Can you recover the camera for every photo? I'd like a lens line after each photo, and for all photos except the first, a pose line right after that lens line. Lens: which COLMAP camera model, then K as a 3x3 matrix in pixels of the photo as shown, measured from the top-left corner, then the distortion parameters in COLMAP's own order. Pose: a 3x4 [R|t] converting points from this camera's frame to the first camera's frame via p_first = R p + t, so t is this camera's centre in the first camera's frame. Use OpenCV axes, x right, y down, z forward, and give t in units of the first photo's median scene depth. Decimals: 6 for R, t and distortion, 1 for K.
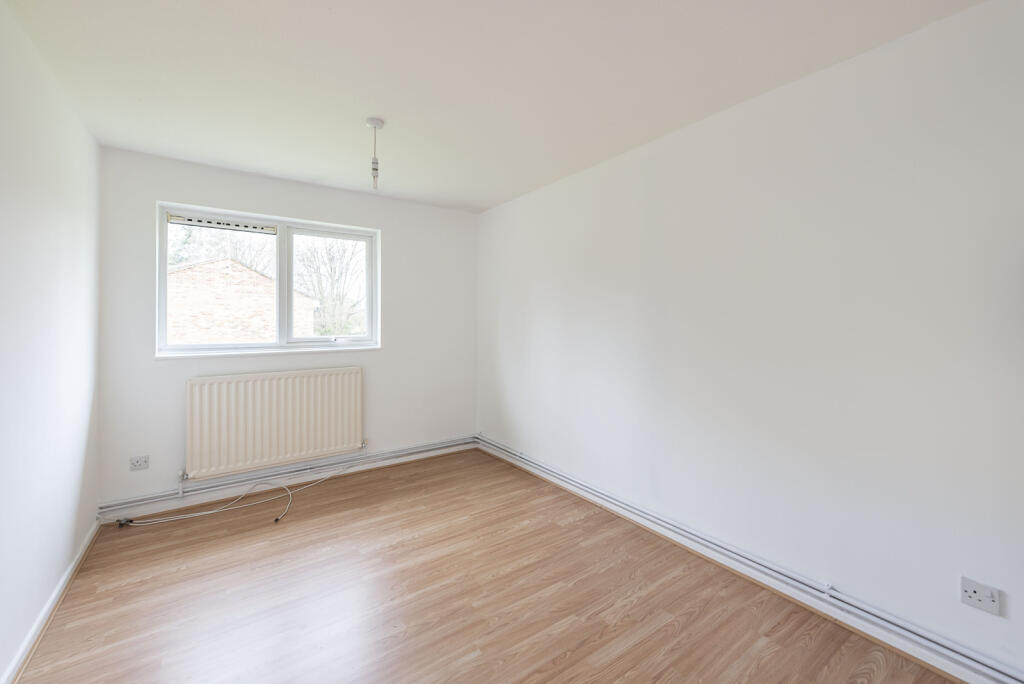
lens RADIAL K [[413.9, 0, 509.9], [0, 413.9, 325.0], [0, 0, 1]] dist [-0.001268, -0.000155]
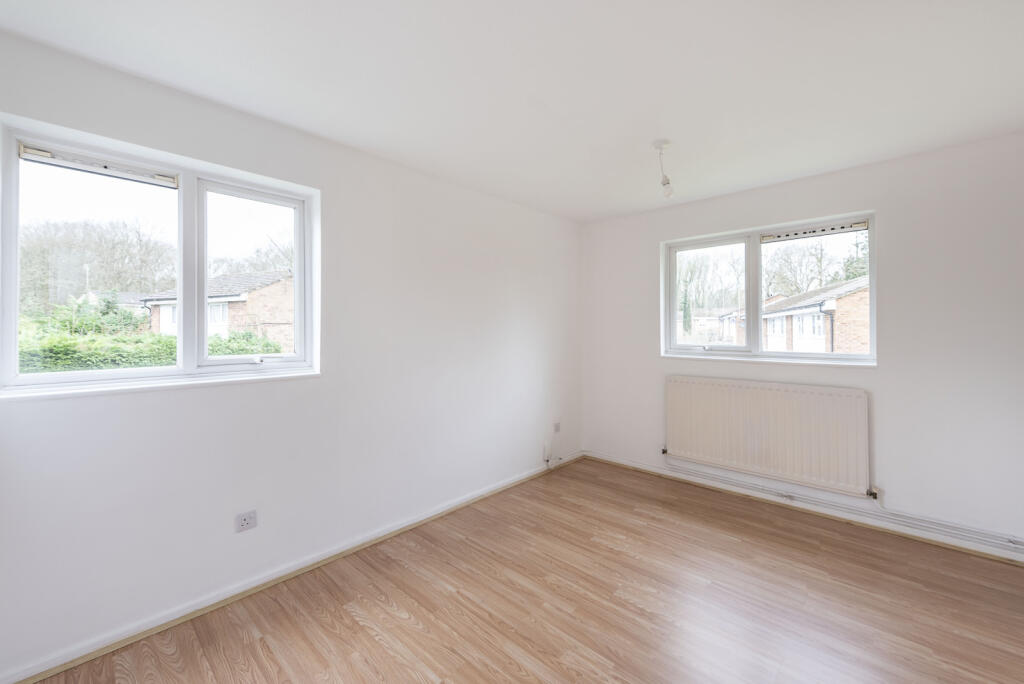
lens RADIAL K [[413.9, 0, 509.9], [0, 413.9, 325.0], [0, 0, 1]] dist [-0.001268, -0.000155]
pose [[0.198095, -0.022830, -0.979917, 0.381695], [0.002178, 0.999736, -0.022852, 0.004564], [0.980180, 0.002392, 0.198092, 0.241290]]
